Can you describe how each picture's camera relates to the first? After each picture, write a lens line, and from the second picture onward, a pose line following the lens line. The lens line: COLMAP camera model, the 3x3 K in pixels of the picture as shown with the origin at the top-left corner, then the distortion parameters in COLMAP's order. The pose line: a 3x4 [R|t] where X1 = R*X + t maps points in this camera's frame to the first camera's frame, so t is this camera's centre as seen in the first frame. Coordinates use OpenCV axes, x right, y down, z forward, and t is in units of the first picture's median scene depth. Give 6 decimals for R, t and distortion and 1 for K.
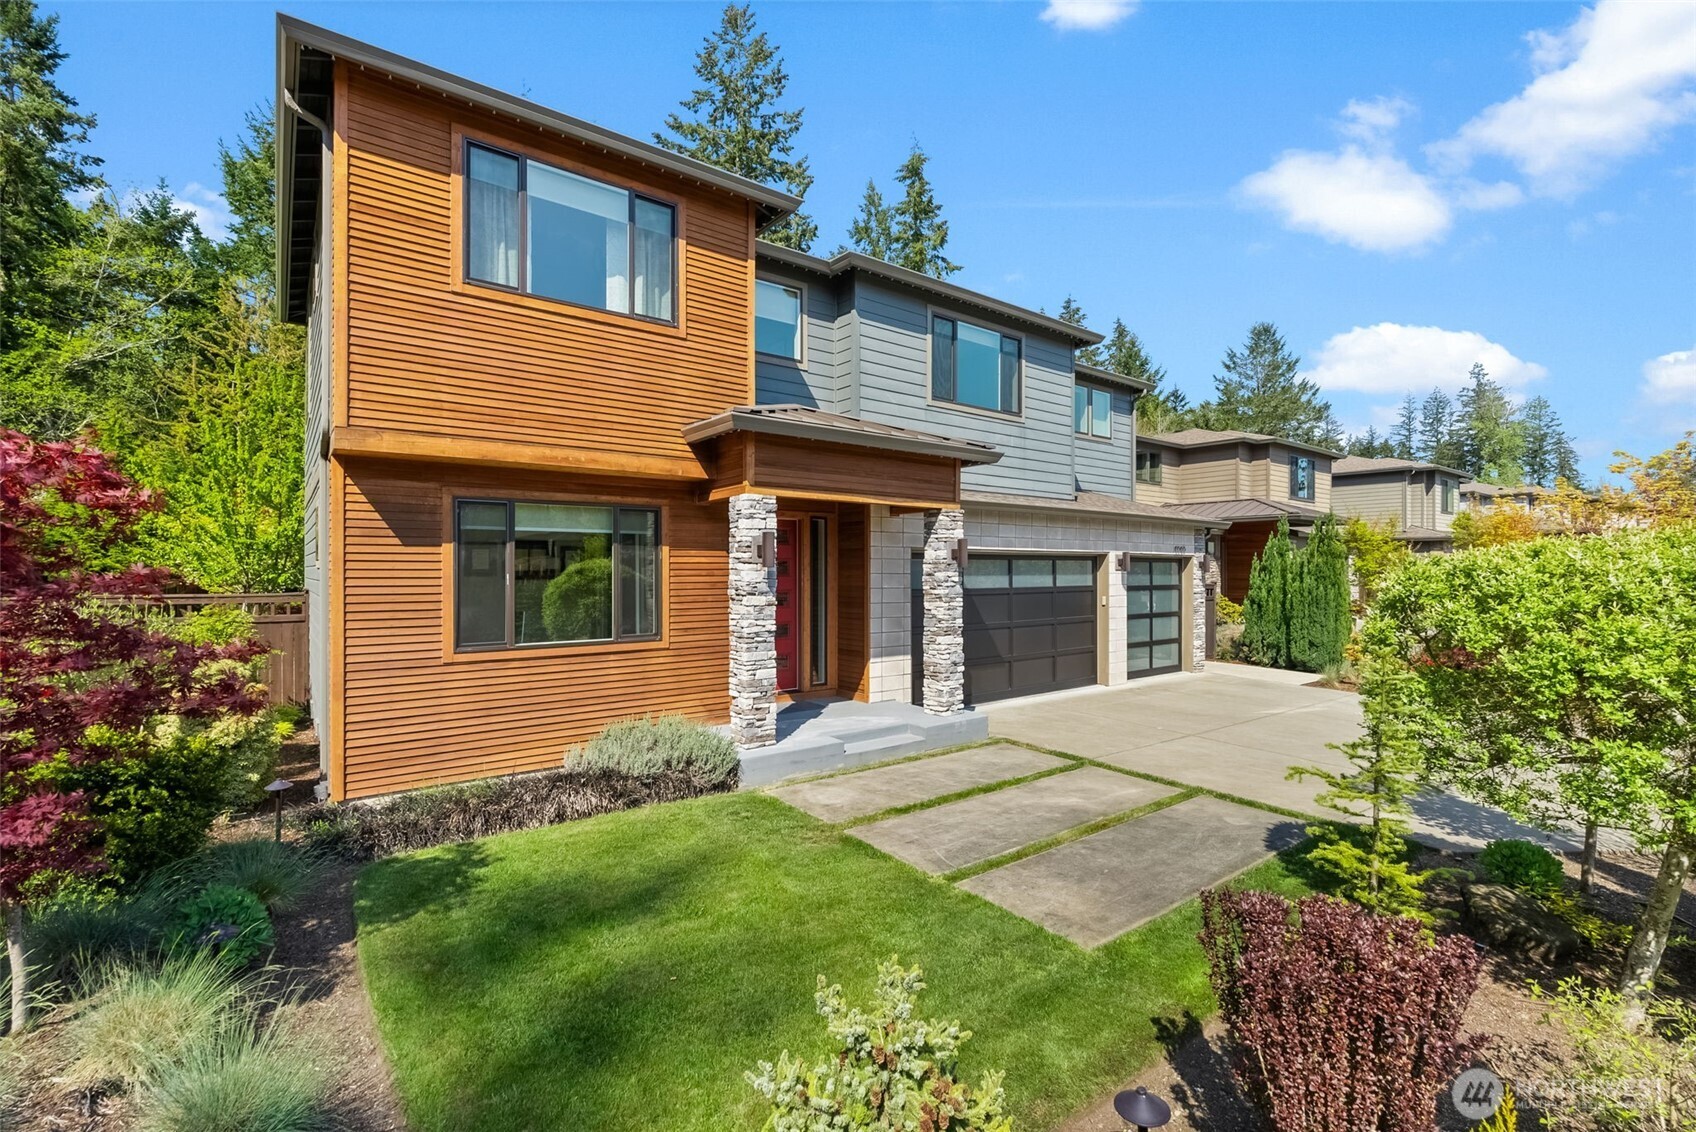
lens RADIAL K [[742.8, 0, 846.2], [0, 742.8, 566.1], [0, 0, 1]] dist [-0.004275, -0.000061]
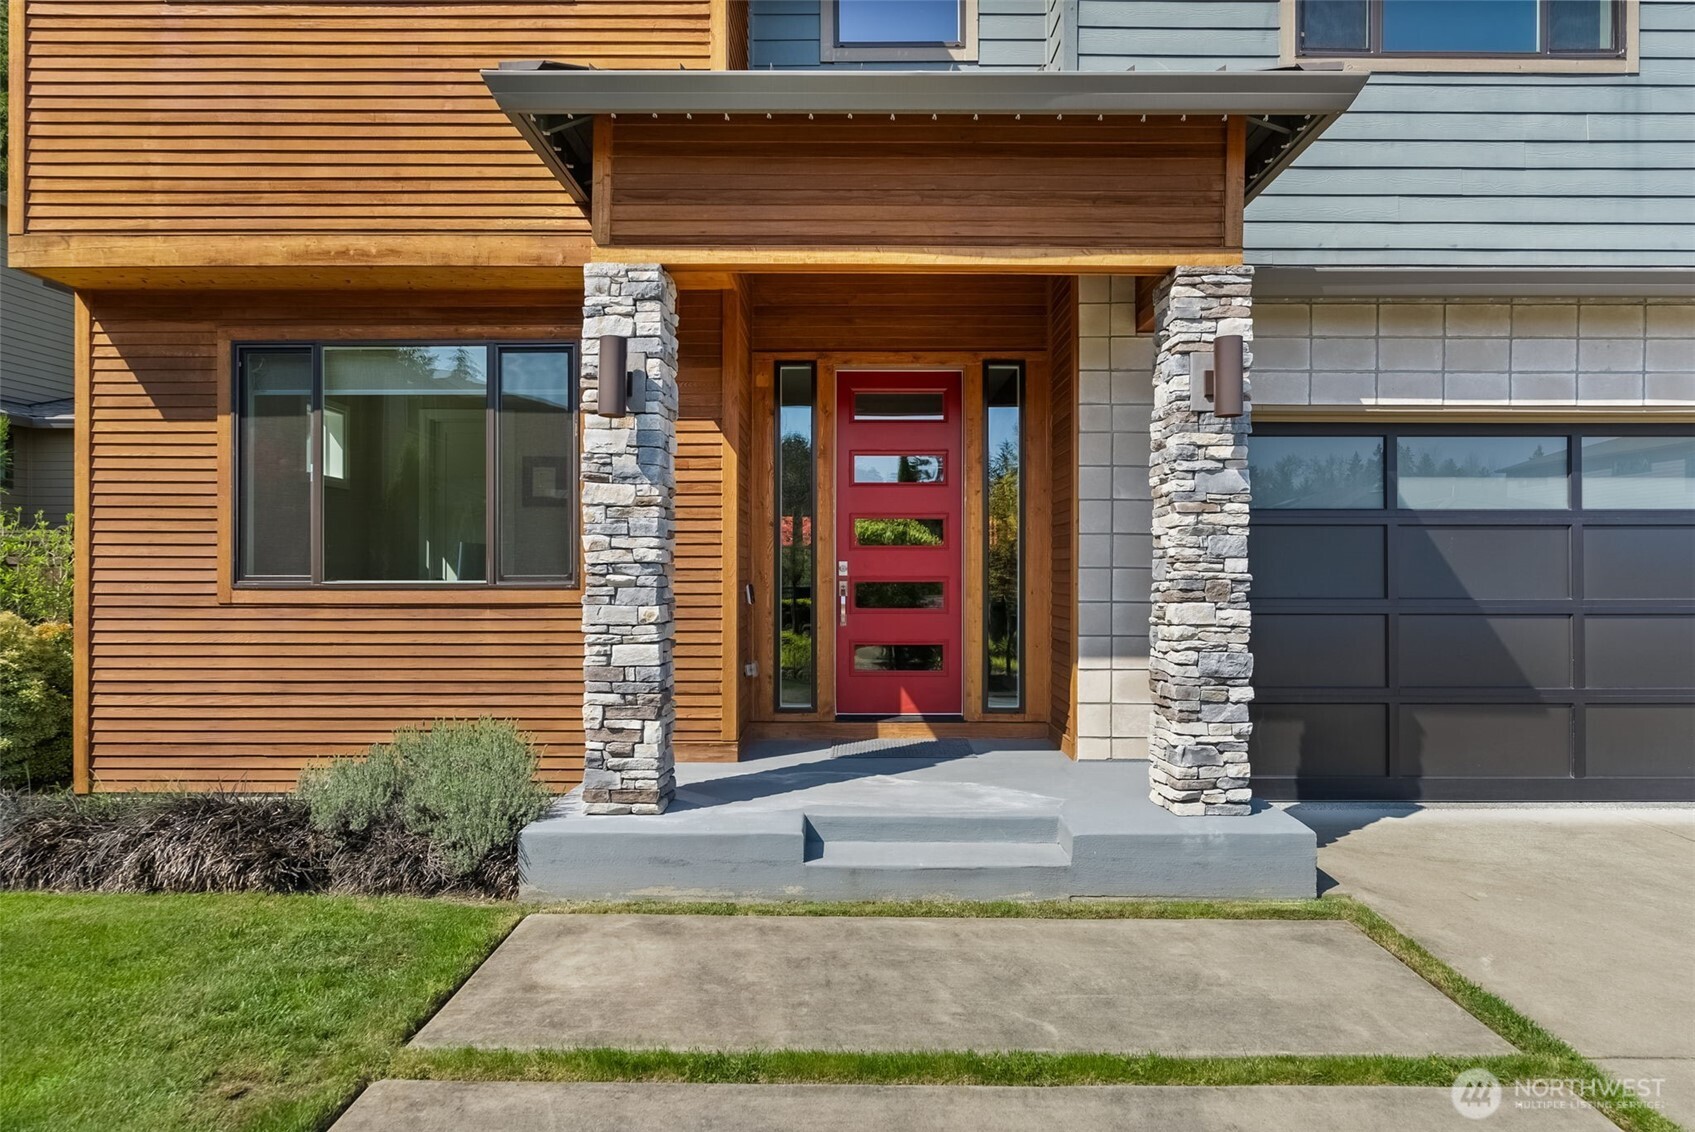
lens RADIAL K [[951.4, 0, 849.0], [0, 951.4, 566.7], [0, 0, 1]] dist [-0.002636, 0.001562]
pose [[0.795300, -0.000848, -0.606216, 0.352579], [0.001828, 0.999998, 0.001000, 0.091126], [0.606213, -0.001904, 0.795300, 0.620580]]
